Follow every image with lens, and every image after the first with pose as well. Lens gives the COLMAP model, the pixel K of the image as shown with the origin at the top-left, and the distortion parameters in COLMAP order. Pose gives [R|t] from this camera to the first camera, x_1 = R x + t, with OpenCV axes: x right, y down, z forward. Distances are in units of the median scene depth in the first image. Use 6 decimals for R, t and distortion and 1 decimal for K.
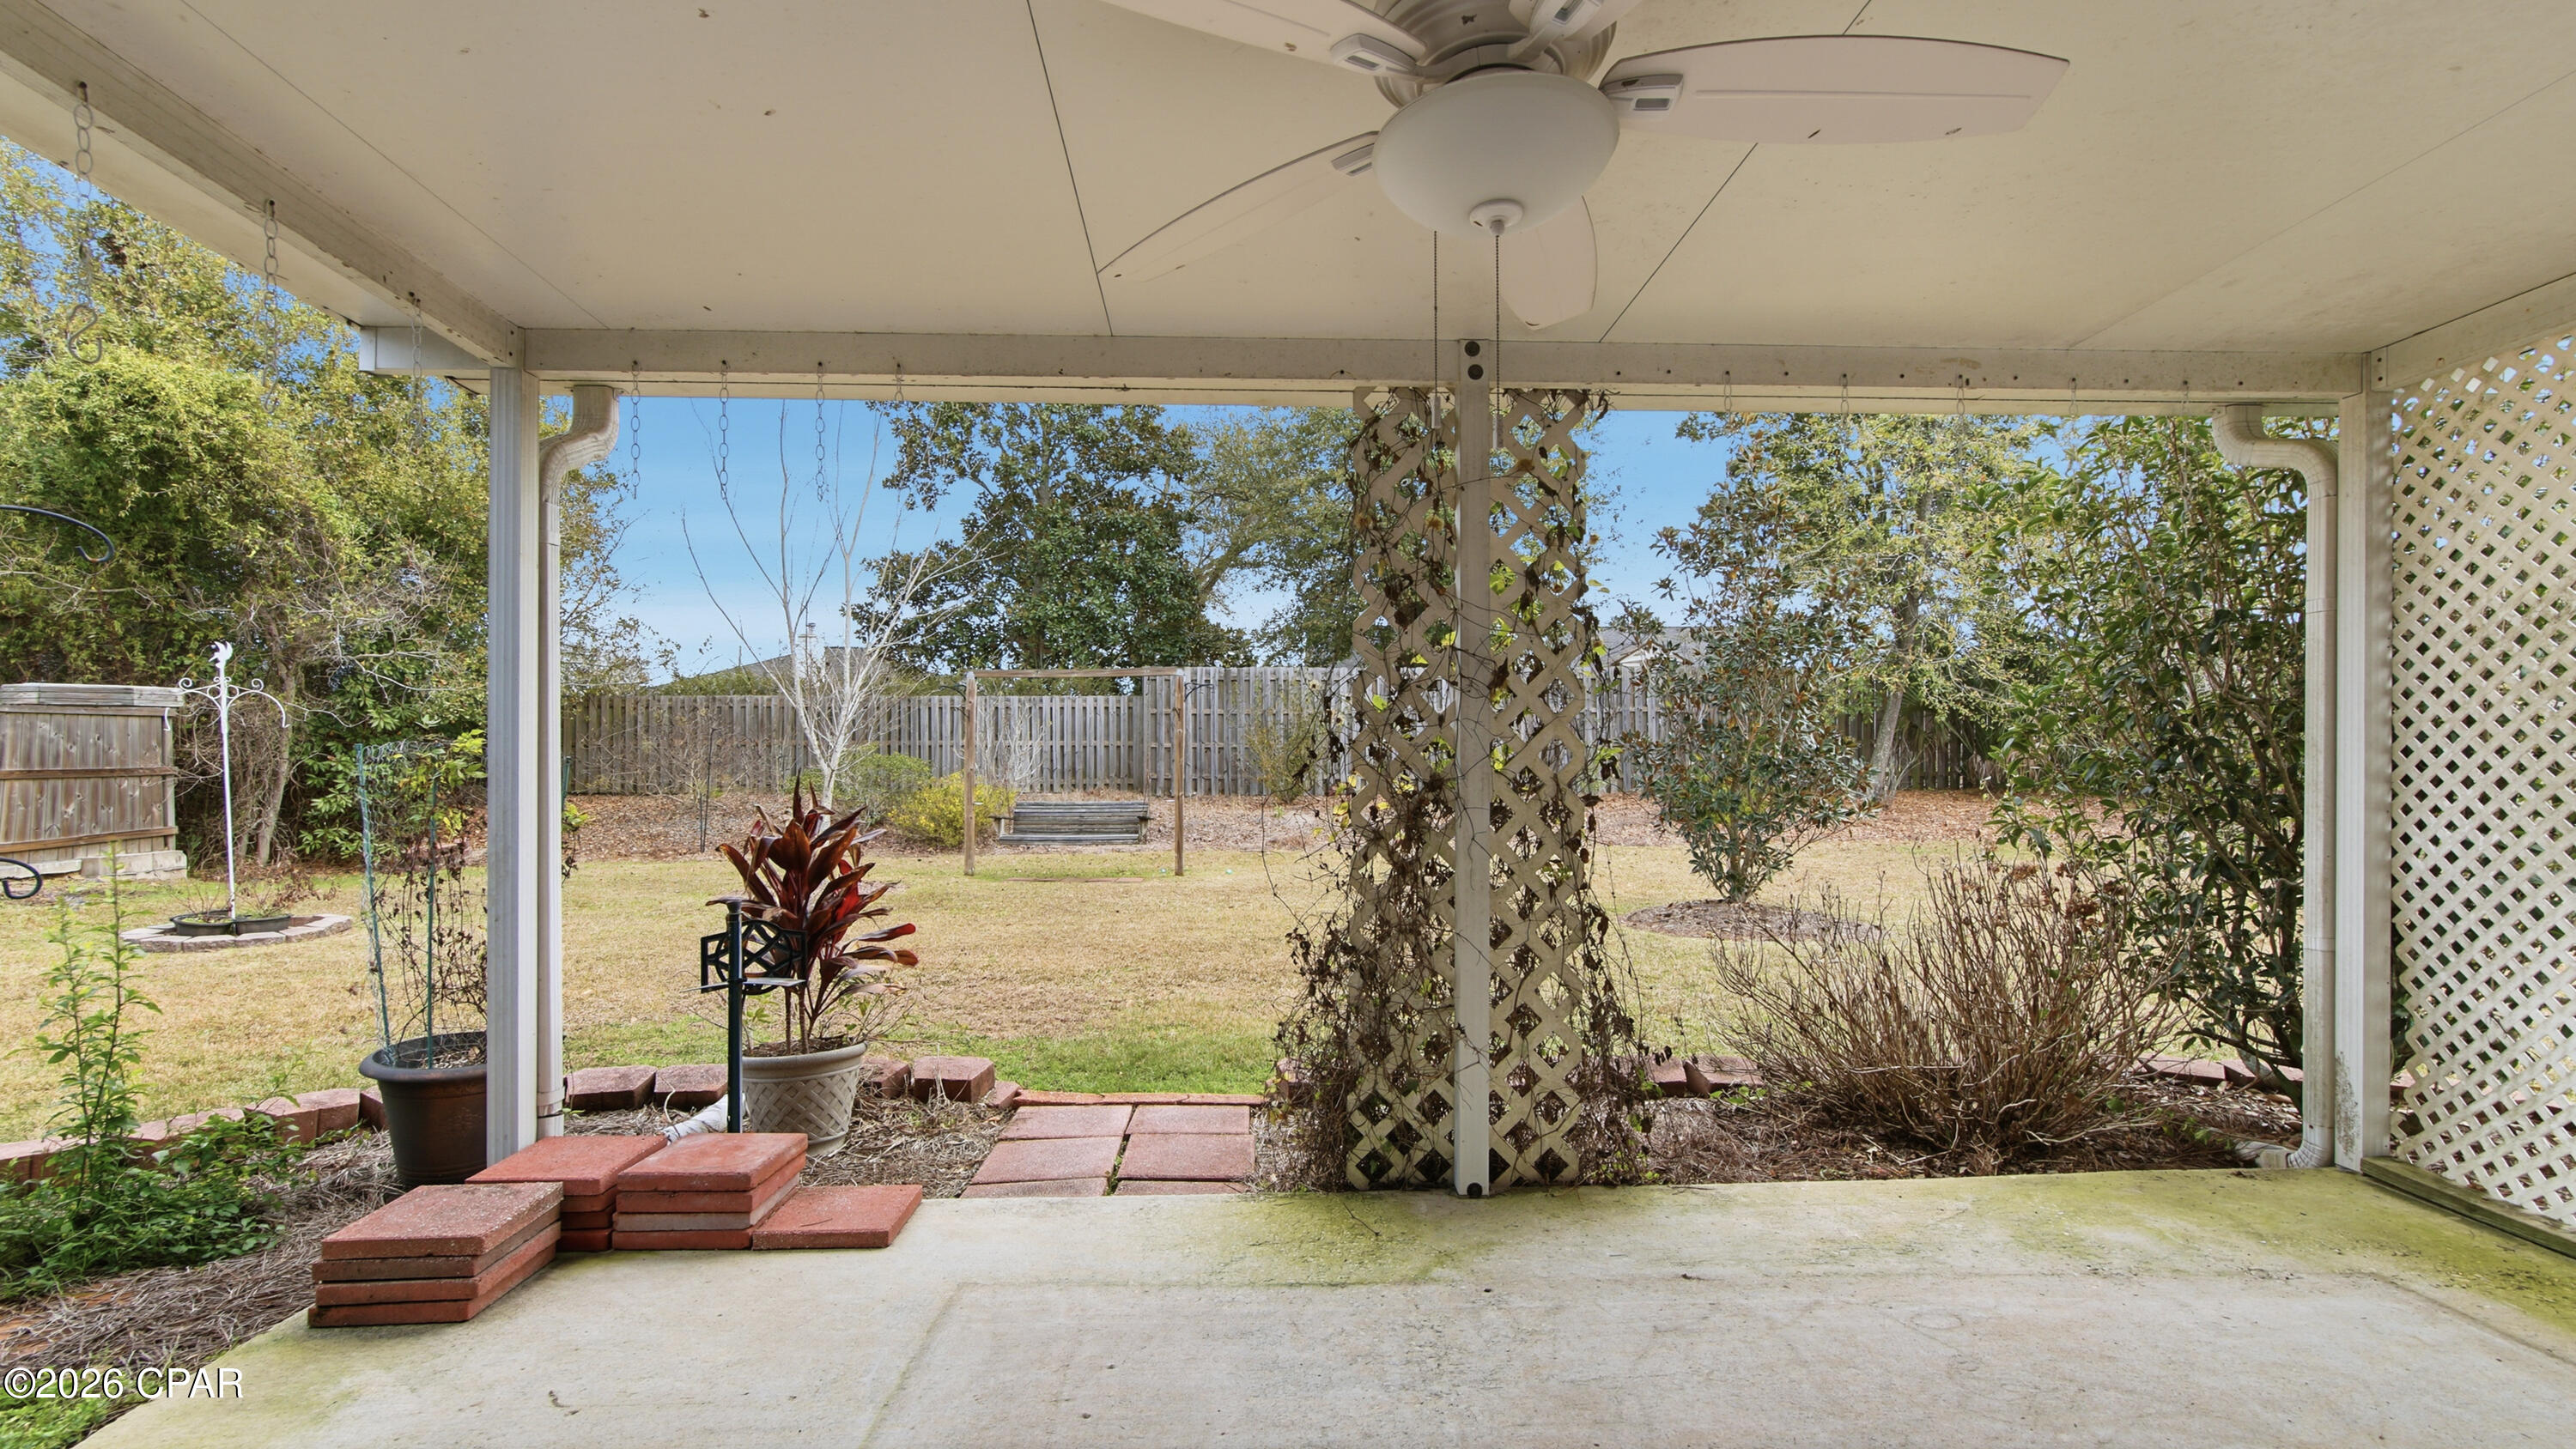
lens RADIAL K [[1153.3, 0, 1282.8], [0, 1153.3, 743.9], [0, 0, 1]] dist [-0.011753, 0.002294]
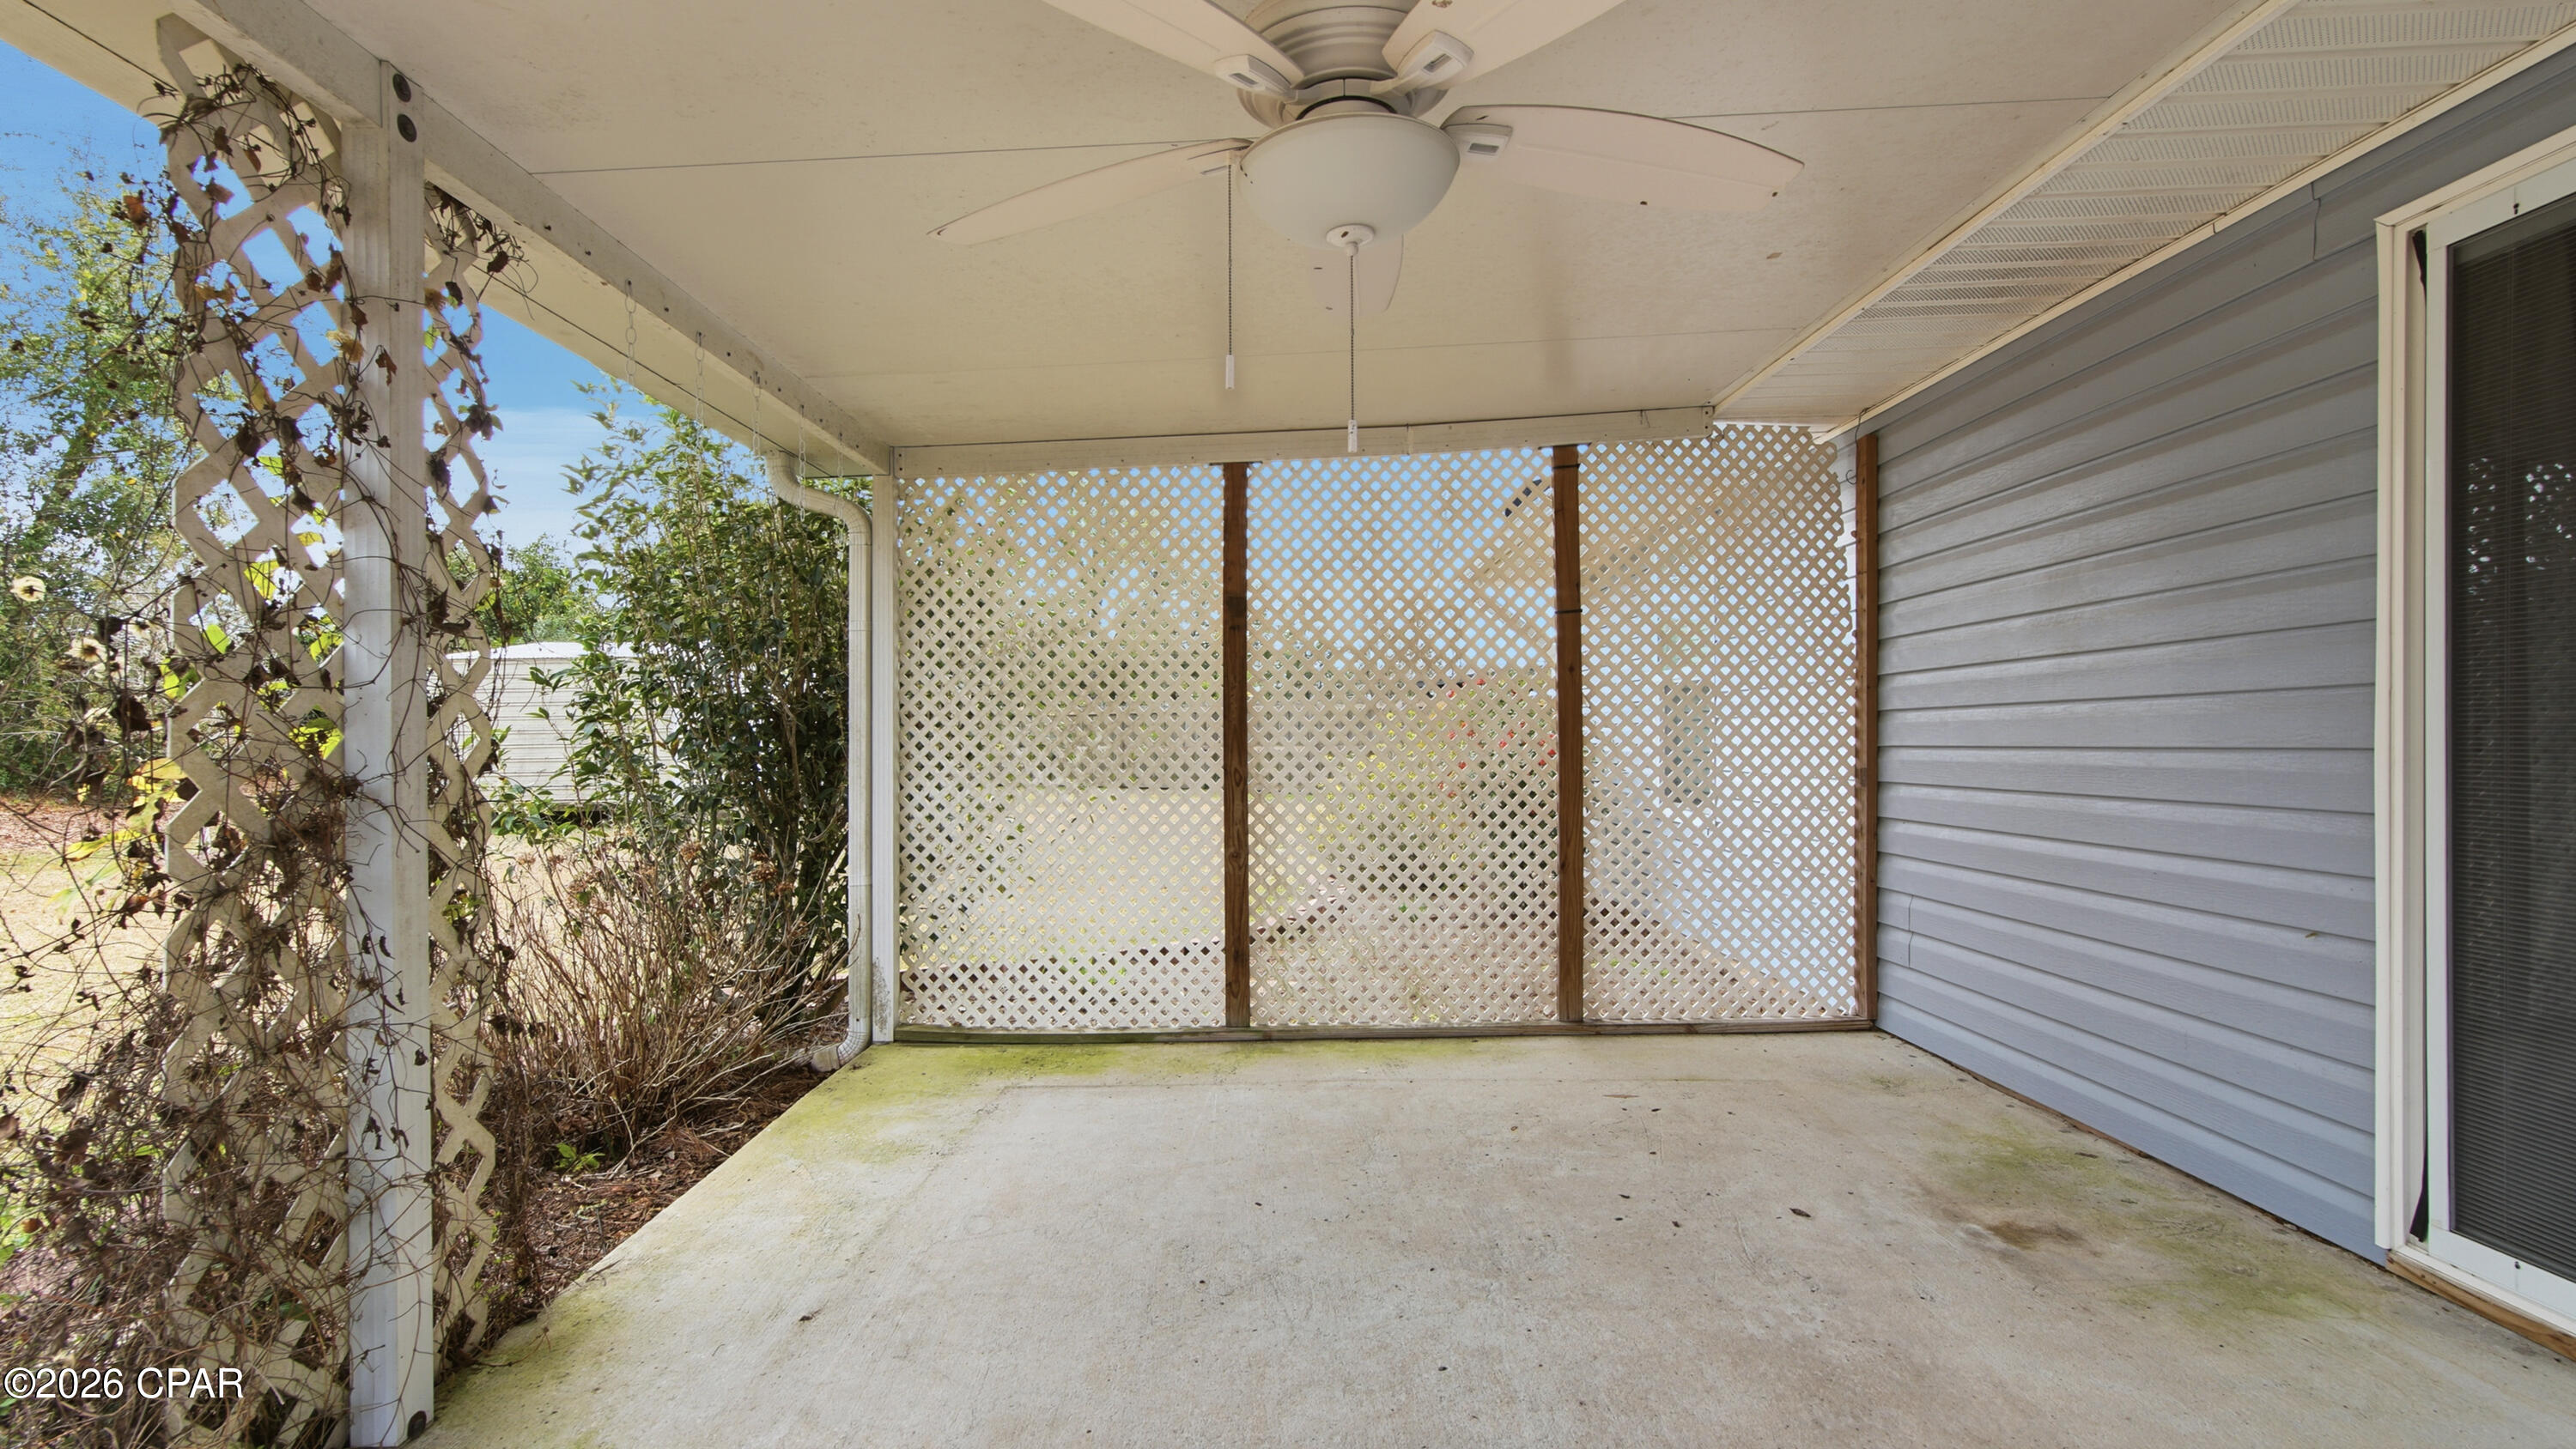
lens RADIAL K [[1153.3, 0, 1295.1], [0, 1153.3, 733.4], [0, 0, 1]] dist [-0.011753, 0.002294]
pose [[0.019751, 0.004877, 0.999793, -0.445969], [-0.008742, 0.999951, -0.004705, 0.006560], [-0.999767, -0.008647, 0.019792, 0.499044]]
